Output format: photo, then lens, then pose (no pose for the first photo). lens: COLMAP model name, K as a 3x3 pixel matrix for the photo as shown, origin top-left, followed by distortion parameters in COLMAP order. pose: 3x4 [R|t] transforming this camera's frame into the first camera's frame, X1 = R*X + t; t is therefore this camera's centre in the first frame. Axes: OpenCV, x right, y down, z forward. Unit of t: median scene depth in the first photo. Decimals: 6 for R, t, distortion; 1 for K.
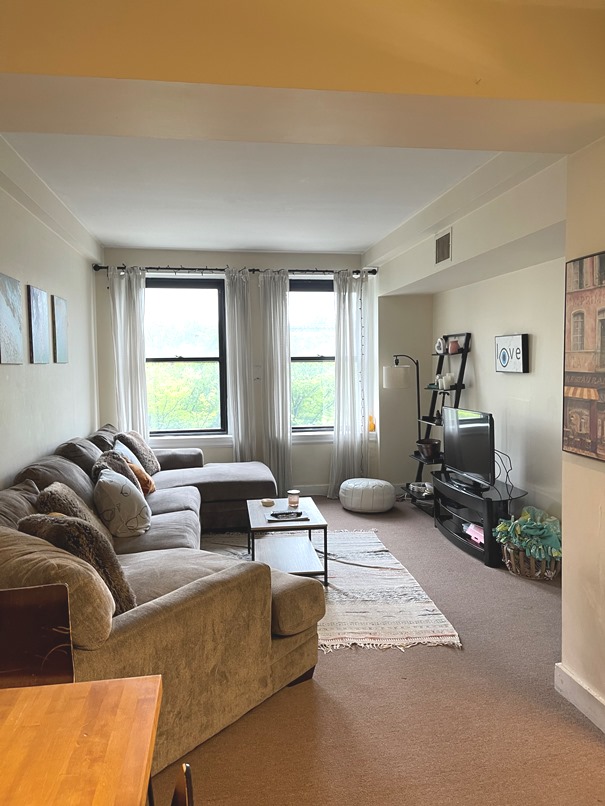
lens RADIAL K [[609.1, 0, 308.8], [0, 609.1, 395.5], [0, 0, 1]] dist [0.065891, -0.089618]
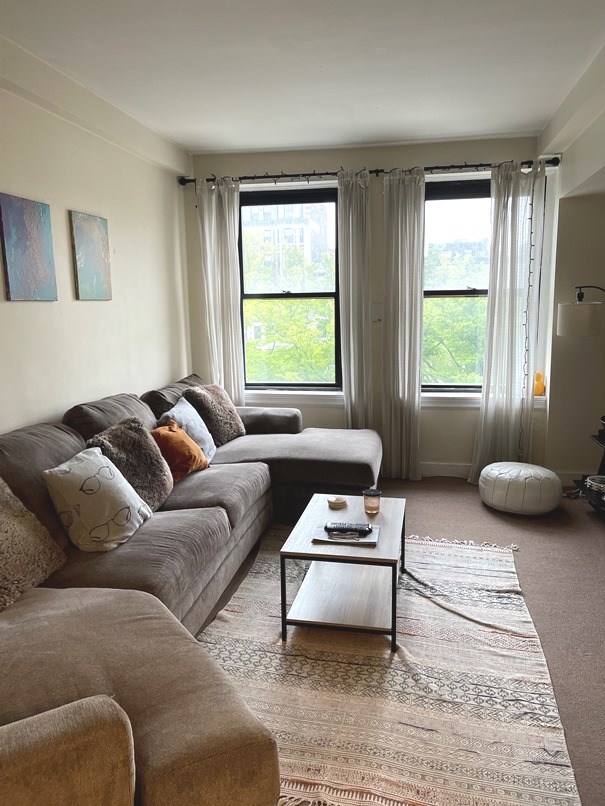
lens RADIAL K [[609.1, 0, 302.1], [0, 609.1, 401.8], [0, 0, 1]] dist [0.065891, -0.089618]
pose [[0.941131, 0.053322, -0.333810, 0.092401], [-0.015170, 0.993148, 0.115874, -0.014458], [0.337701, -0.103989, 0.935491, 0.261684]]
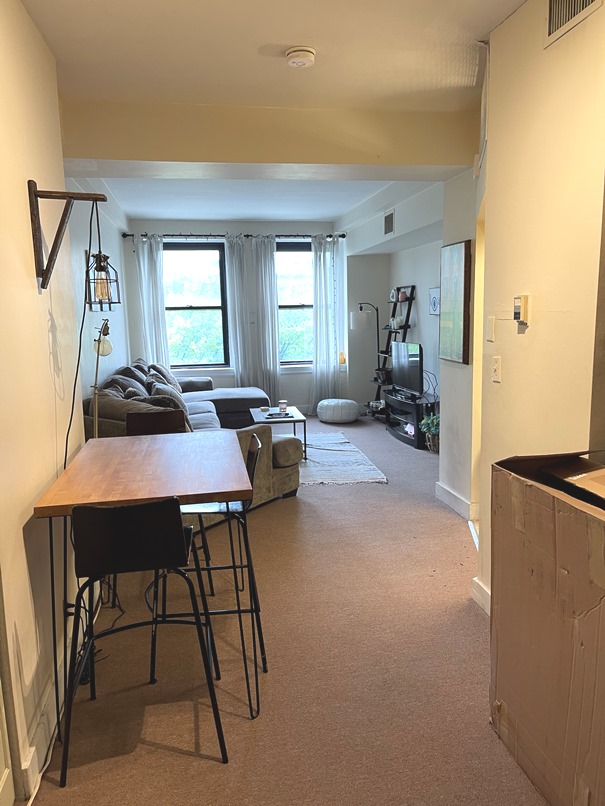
lens RADIAL K [[609.1, 0, 304.4], [0, 609.1, 409.6], [0, 0, 1]] dist [0.065891, -0.089618]
pose [[0.999796, -0.012591, 0.015782, 0.002189], [0.010861, 0.994379, 0.105320, 0.020999], [-0.017019, -0.105127, 0.994313, -0.312437]]
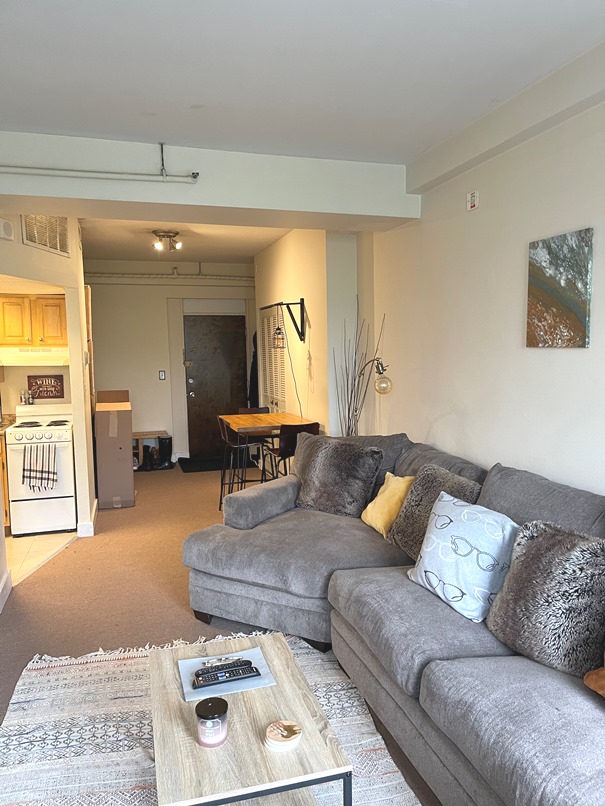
lens RADIAL K [[609.1, 0, 306.1], [0, 609.1, 405.0], [0, 0, 1]] dist [0.065891, -0.089618]
pose [[-0.989338, 0.045566, -0.138327, -0.029059], [0.024031, 0.987852, 0.153526, -0.061876], [0.143643, 0.148565, -0.978415, 1.013478]]
